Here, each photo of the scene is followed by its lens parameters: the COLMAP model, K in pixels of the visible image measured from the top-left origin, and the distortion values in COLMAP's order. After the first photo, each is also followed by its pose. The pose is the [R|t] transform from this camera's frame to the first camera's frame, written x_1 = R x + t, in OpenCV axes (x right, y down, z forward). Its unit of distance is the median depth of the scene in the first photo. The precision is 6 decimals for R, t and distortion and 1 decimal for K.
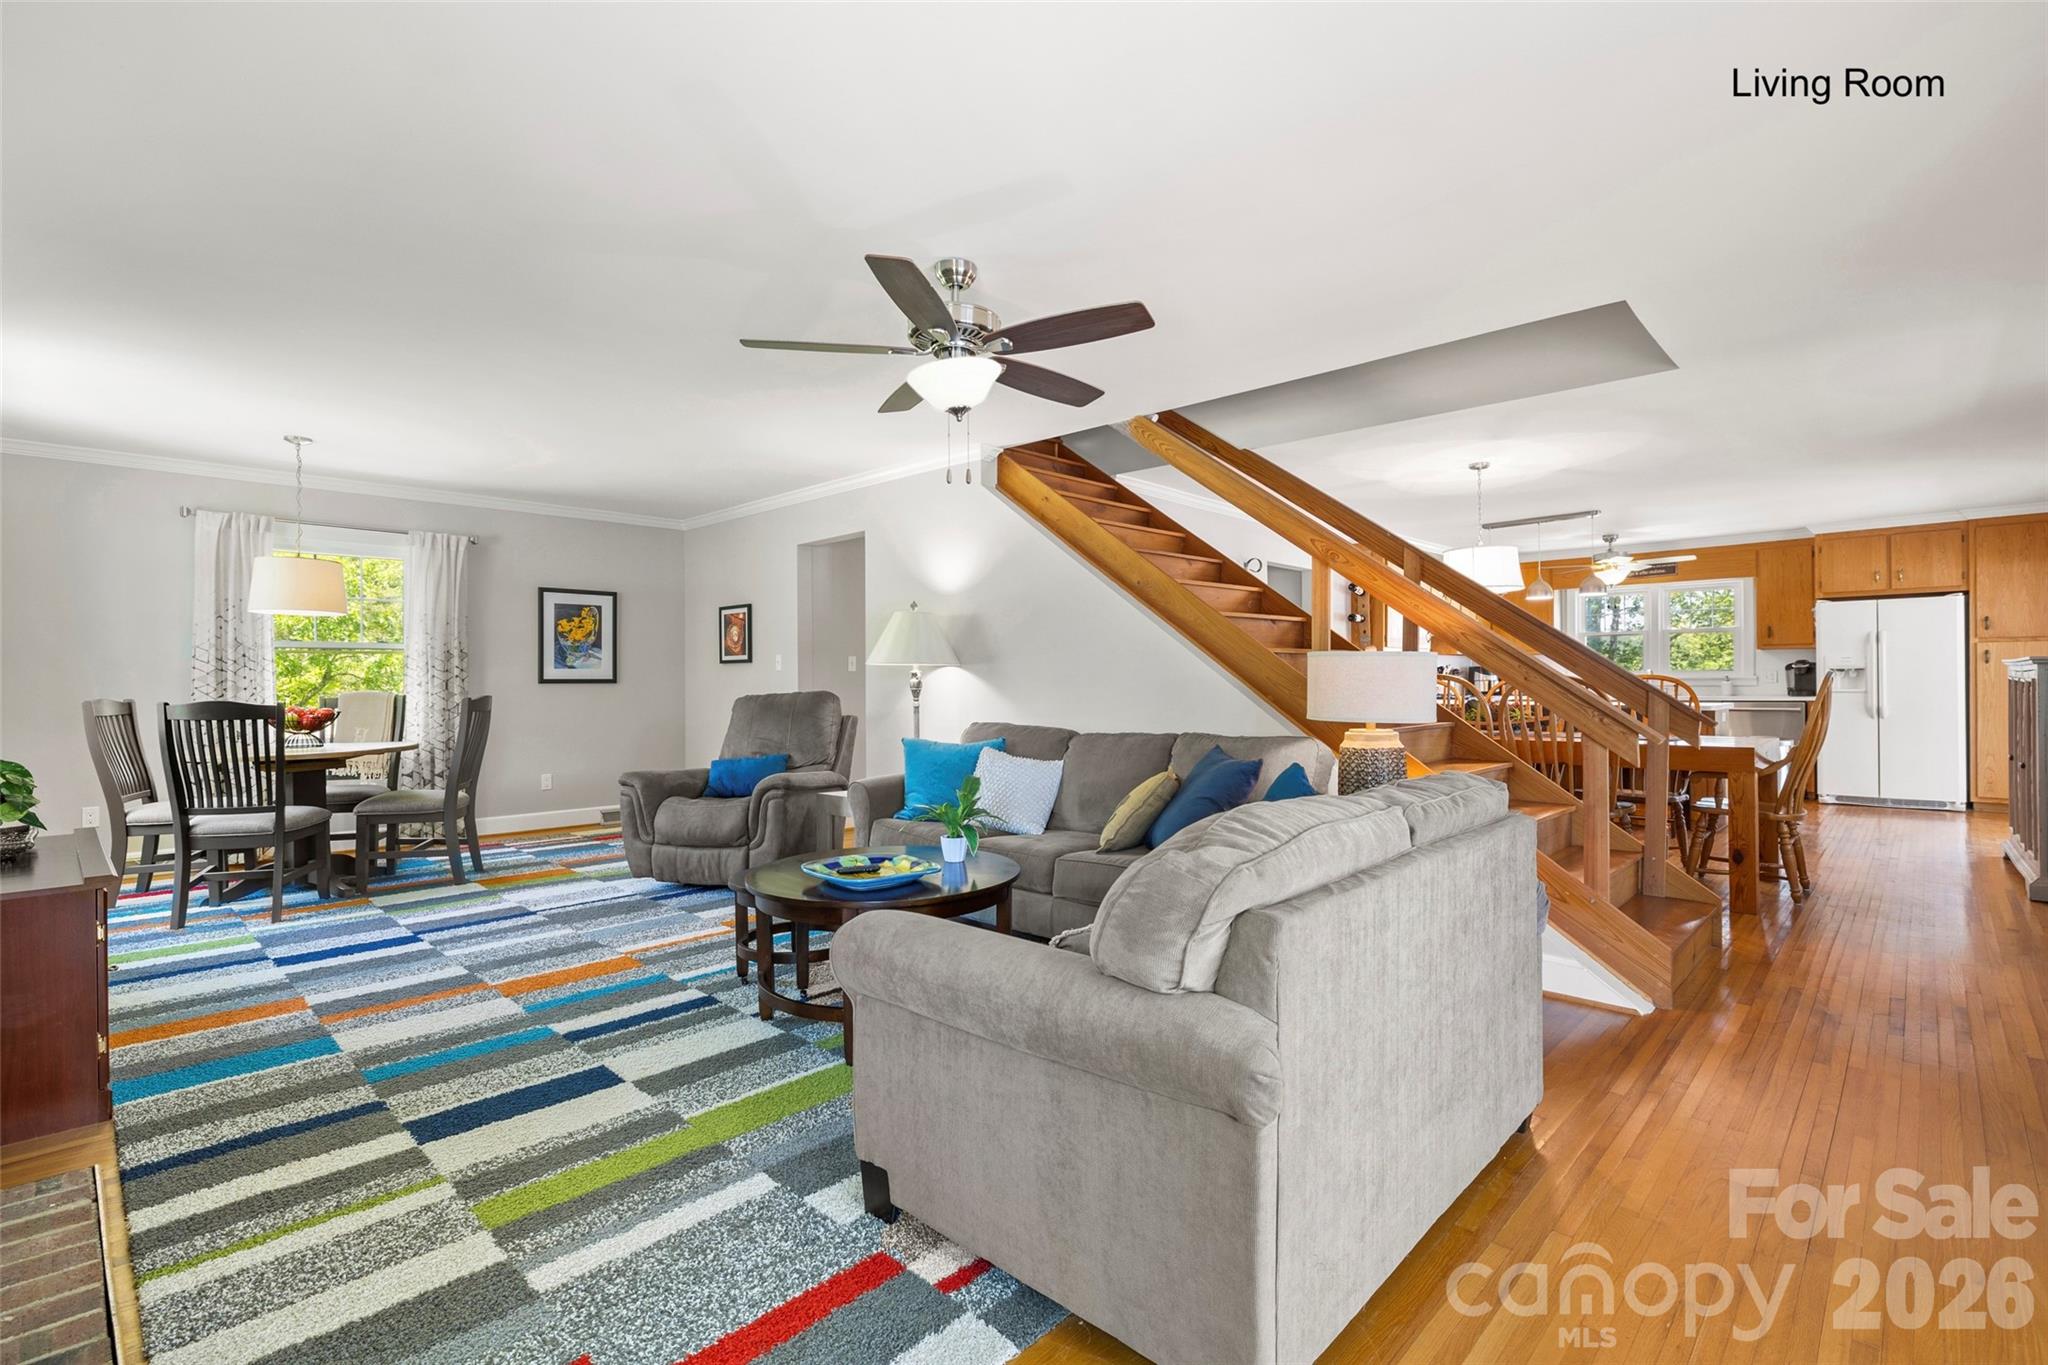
lens RADIAL K [[958.0, 0, 1022.4], [0, 958.0, 677.5], [0, 0, 1]] dist [-0.009771, 0.002319]
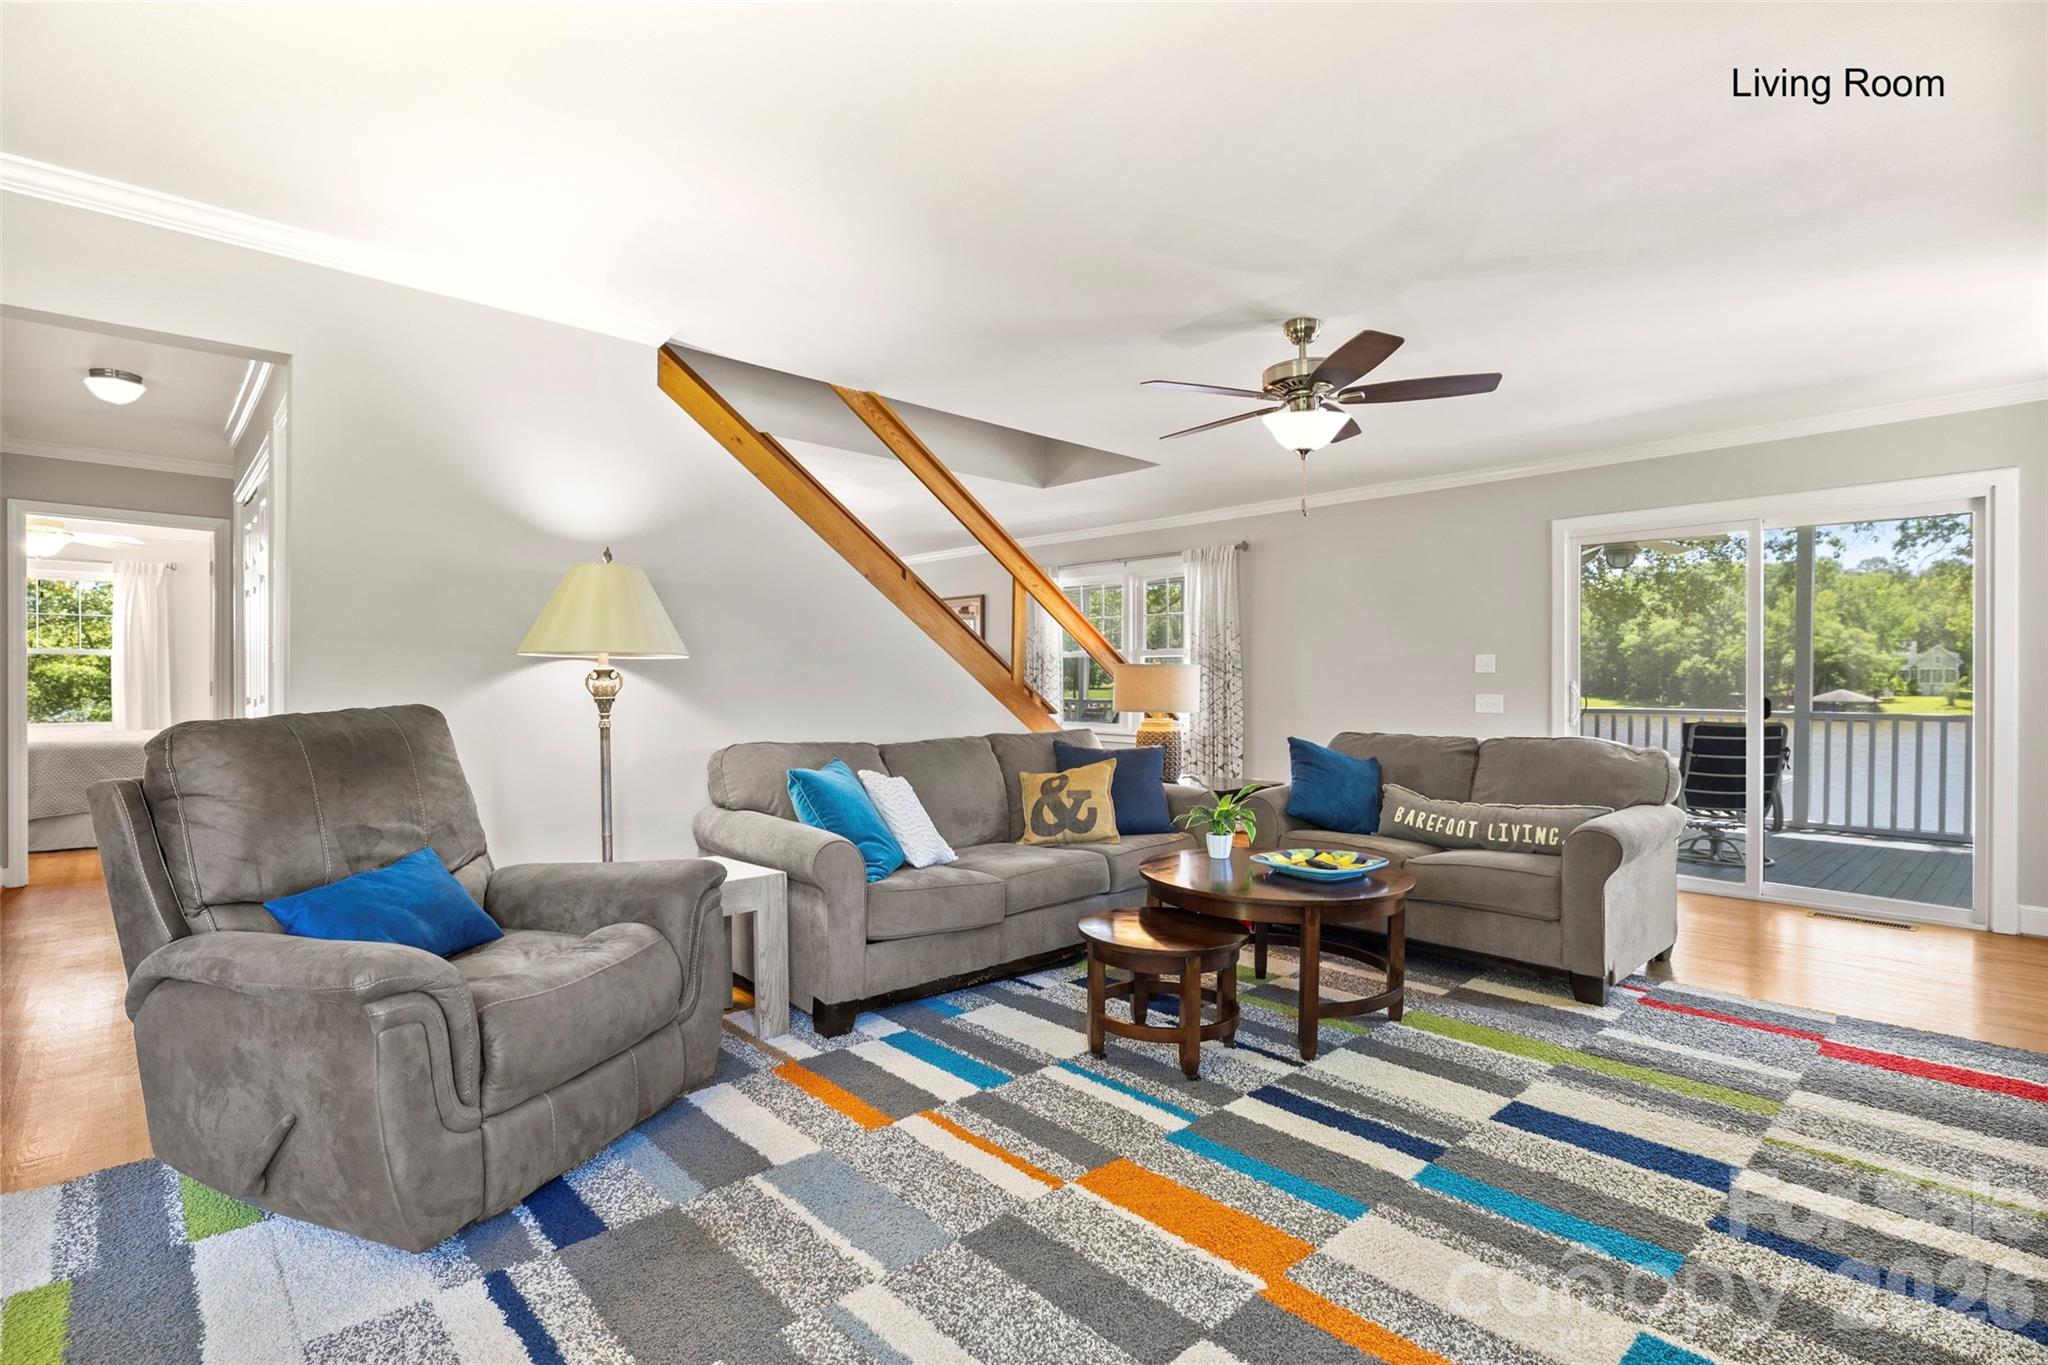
lens RADIAL K [[958.0, 0, 1025.9], [0, 958.0, 685.9], [0, 0, 1]] dist [-0.009771, 0.002319]
pose [[0.042465, 0.002299, 0.999095, -1.326222], [-0.009527, 0.999953, -0.001896, 0.006901], [-0.999053, -0.009438, 0.042484, 1.375190]]
